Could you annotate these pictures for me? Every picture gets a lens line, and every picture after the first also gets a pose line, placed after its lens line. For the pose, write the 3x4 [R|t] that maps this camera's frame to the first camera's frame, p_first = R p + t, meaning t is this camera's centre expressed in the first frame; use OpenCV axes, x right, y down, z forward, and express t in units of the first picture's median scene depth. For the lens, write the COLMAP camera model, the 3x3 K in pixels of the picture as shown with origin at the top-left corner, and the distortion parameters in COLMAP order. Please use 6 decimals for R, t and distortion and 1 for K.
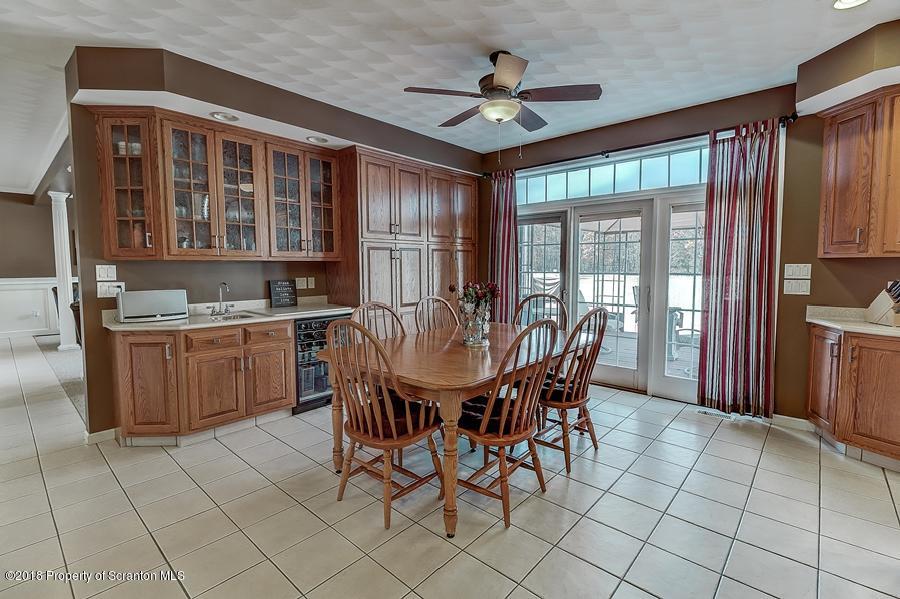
lens RADIAL K [[415.1, 0, 448.0], [0, 415.1, 295.1], [0, 0, 1]] dist [-0.003461, -0.000600]
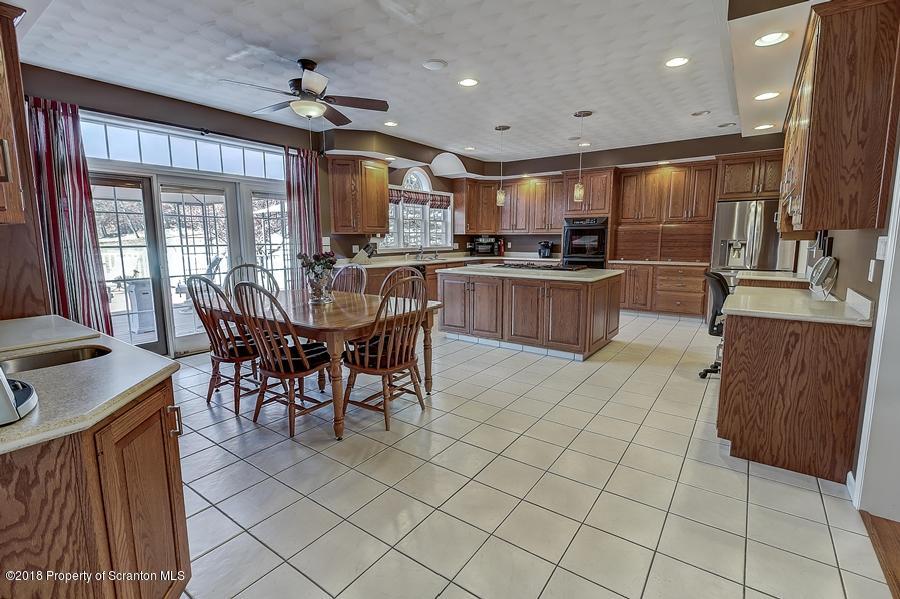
lens RADIAL K [[415.1, 0, 448.0], [0, 415.1, 295.1], [0, 0, 1]] dist [-0.003461, -0.000600]
pose [[-0.109326, -0.132774, 0.985098, -0.865367], [0.073725, 0.987226, 0.141243, -0.034442], [-0.991268, 0.088068, -0.098141, 0.569225]]
